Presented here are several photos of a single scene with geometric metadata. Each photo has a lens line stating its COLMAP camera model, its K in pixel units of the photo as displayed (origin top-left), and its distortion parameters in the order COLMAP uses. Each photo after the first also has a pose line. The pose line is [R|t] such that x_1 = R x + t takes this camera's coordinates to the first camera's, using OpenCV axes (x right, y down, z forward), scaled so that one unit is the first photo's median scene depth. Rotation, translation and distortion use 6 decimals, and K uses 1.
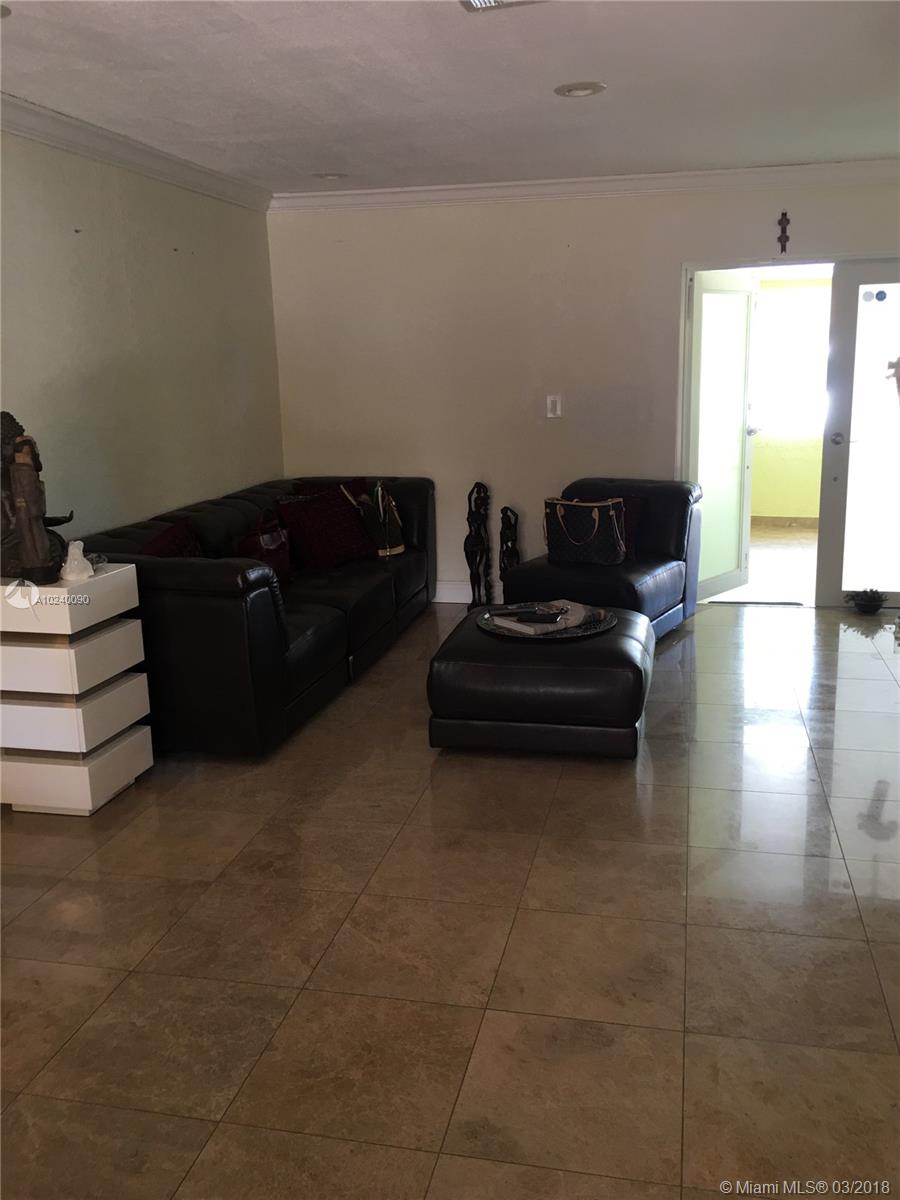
lens RADIAL K [[1026.0, 0, 474.4], [0, 1026.0, 583.2], [0, 0, 1]] dist [0.076911, -0.105801]
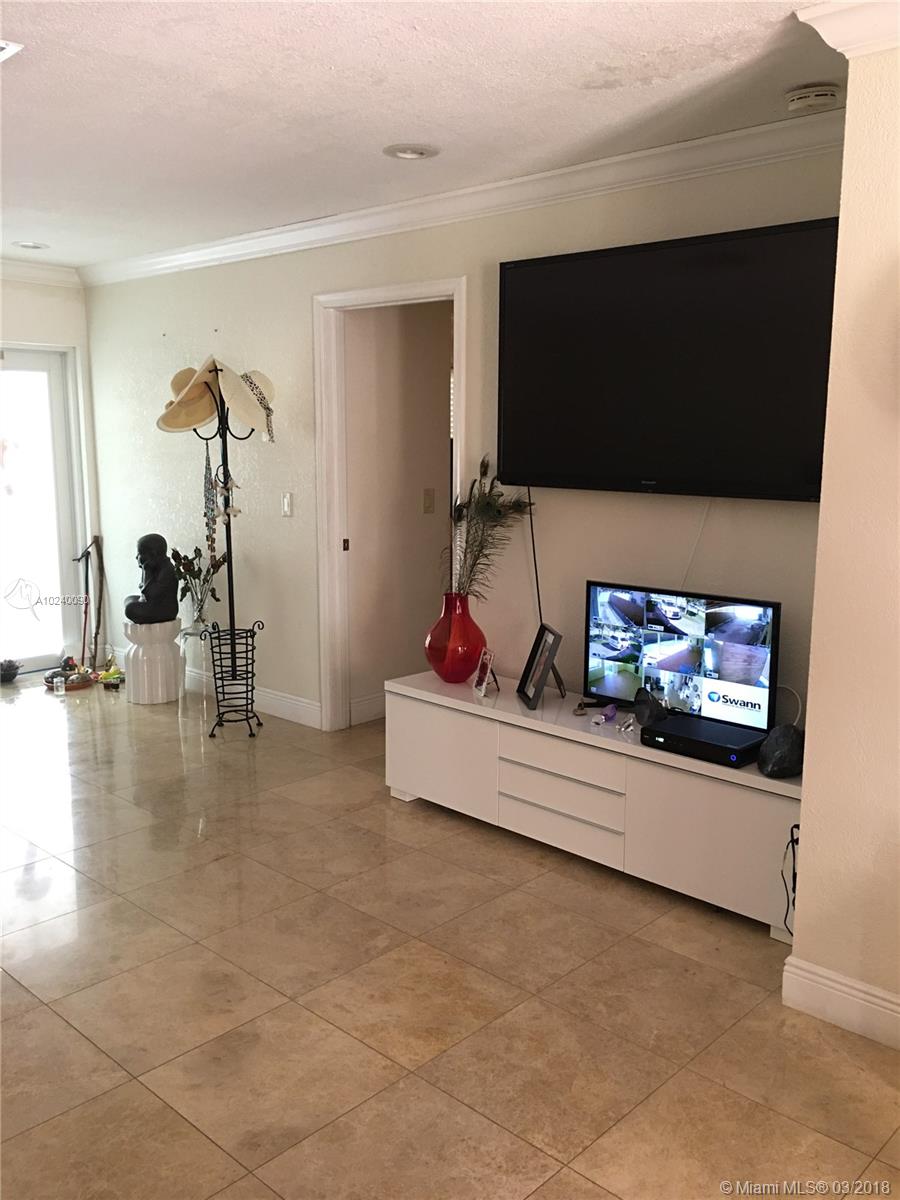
lens RADIAL K [[1026.0, 0, 458.6], [0, 1026.0, 583.4], [0, 0, 1]] dist [0.076911, -0.105801]
pose [[0.516368, -0.098132, 0.850726, -0.272232], [0.166887, 0.985898, 0.012428, -0.006343], [-0.839948, 0.135558, 0.525463, 0.067598]]
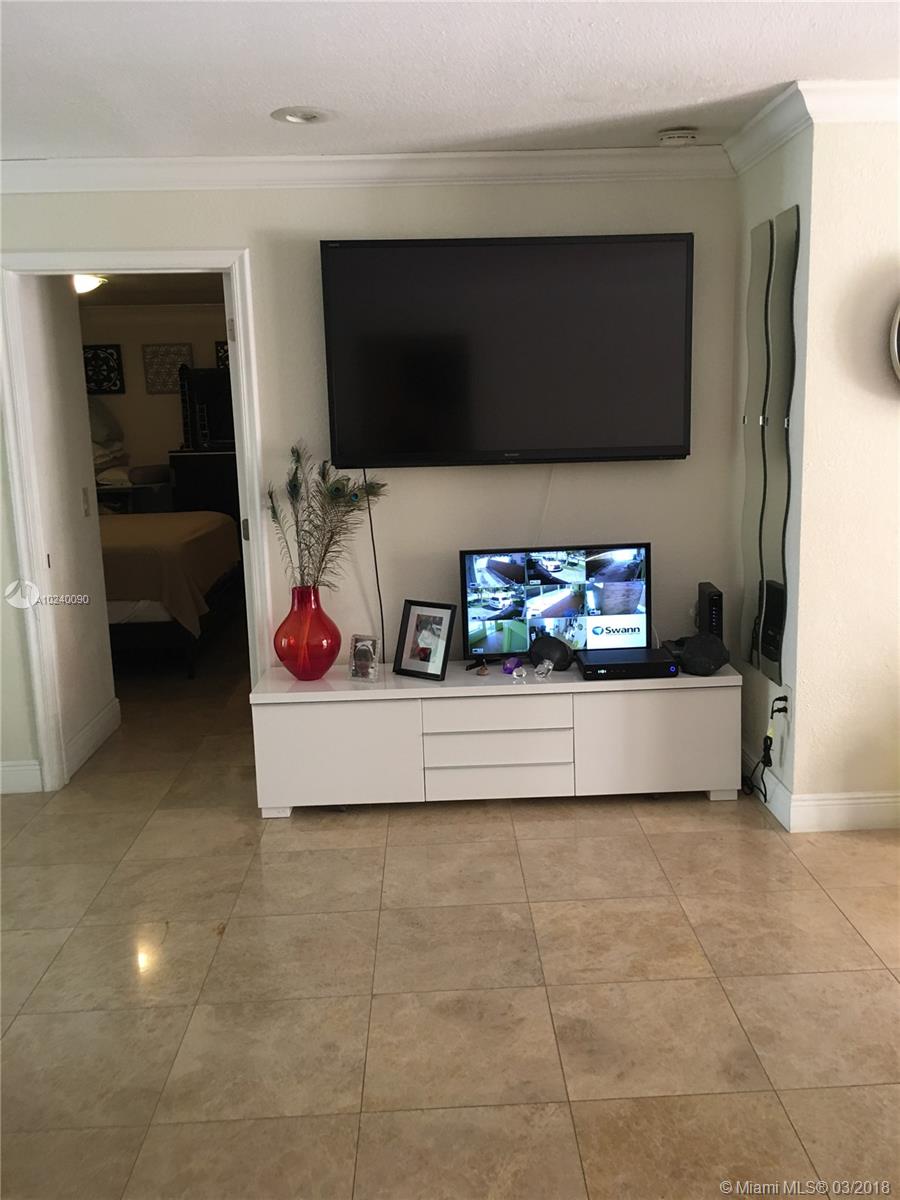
lens RADIAL K [[1026.0, 0, 475.6], [0, 1026.0, 578.2], [0, 0, 1]] dist [0.076911, -0.105801]
pose [[-0.248903, -0.127982, 0.960035, -0.349186], [0.242316, 0.951478, 0.189665, -0.101278], [-0.937726, 0.279840, -0.205814, 0.495010]]
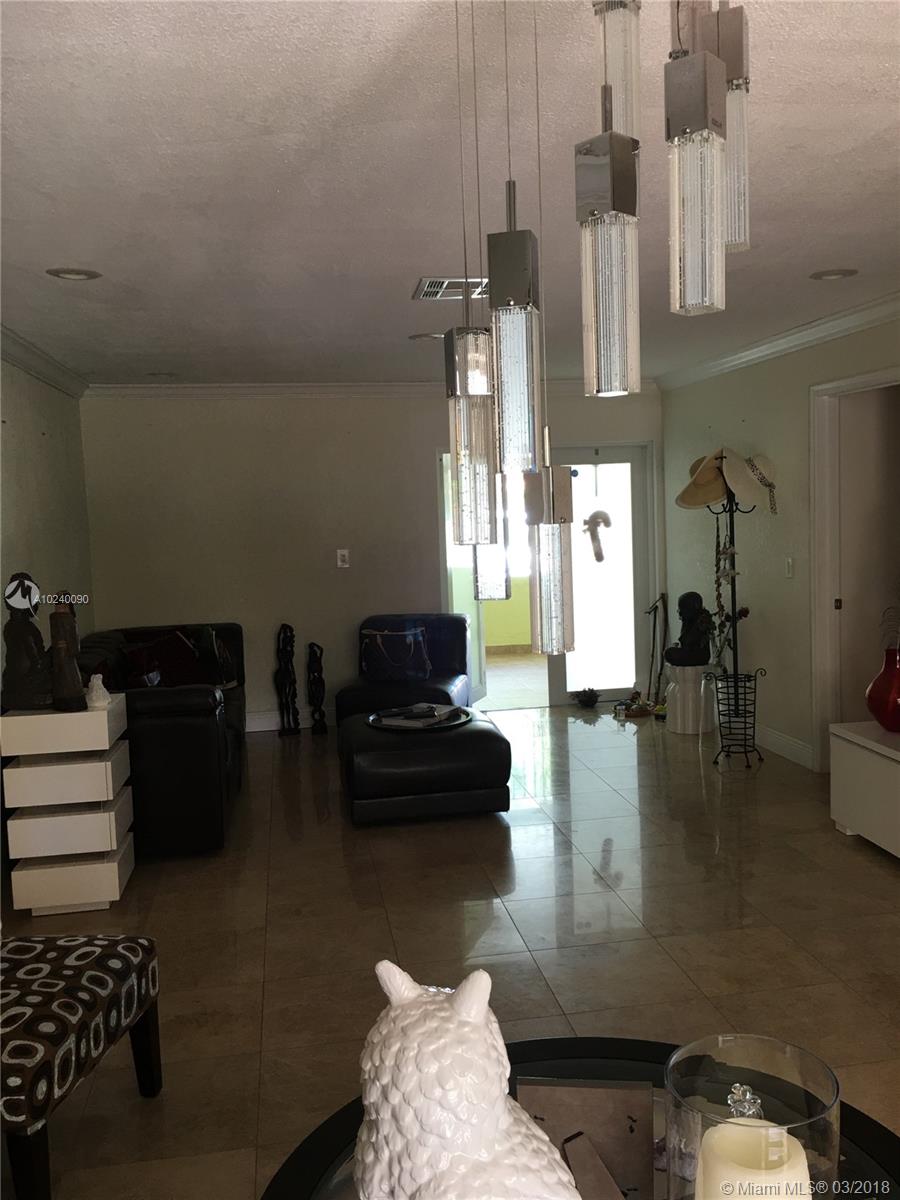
lens RADIAL K [[1026.0, 0, 459.6], [0, 1026.0, 588.9], [0, 0, 1]] dist [0.076911, -0.105801]
pose [[0.928442, -0.041488, 0.369153, -0.262916], [0.094897, 0.987260, -0.127717, 0.034093], [-0.359151, 0.153609, 0.920551, -0.176572]]
